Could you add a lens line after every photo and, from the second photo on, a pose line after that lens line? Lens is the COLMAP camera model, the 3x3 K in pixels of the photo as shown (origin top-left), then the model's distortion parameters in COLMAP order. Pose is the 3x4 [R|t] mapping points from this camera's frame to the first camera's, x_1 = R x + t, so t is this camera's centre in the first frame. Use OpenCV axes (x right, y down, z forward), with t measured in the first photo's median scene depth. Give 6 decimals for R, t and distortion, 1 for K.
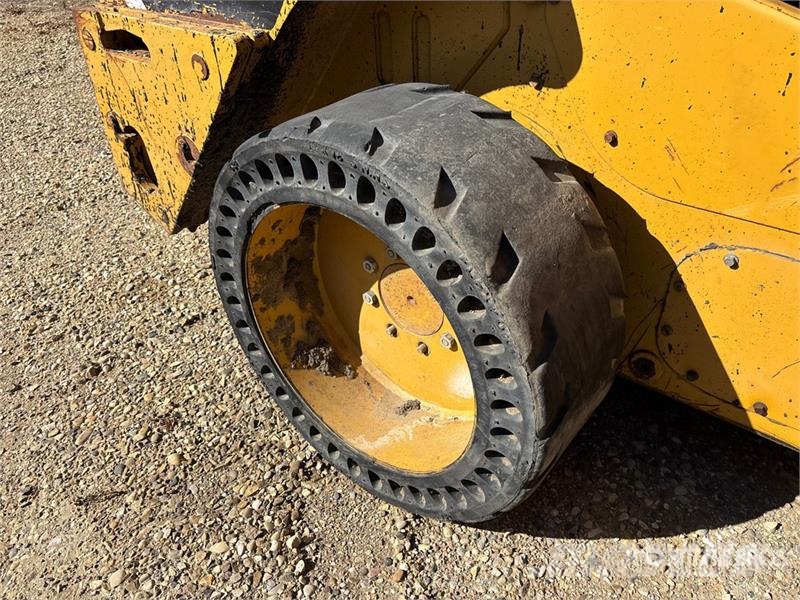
lens RADIAL K [[597.0, 0, 400.0], [0, 597.0, 300.0], [0, 0, 1]] dist [0.038074, -0.057666]
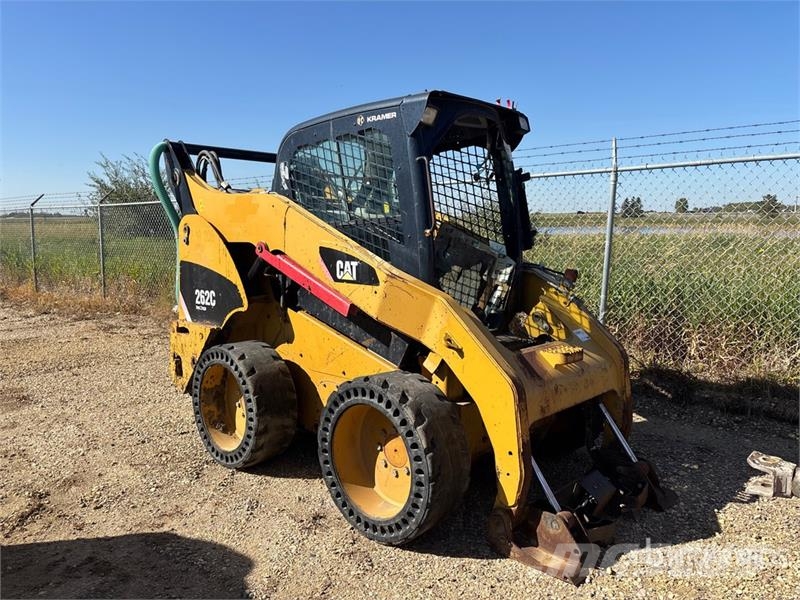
lens RADIAL K [[597.0, 0, 400.0], [0, 597.0, 300.0], [0, 0, 1]] dist [0.038074, -0.057666]
pose [[0.996546, 0.032275, -0.076515, 1.006081], [-0.066277, 0.864266, -0.498649, 1.020602], [0.050035, 0.501998, 0.863420, -1.931129]]
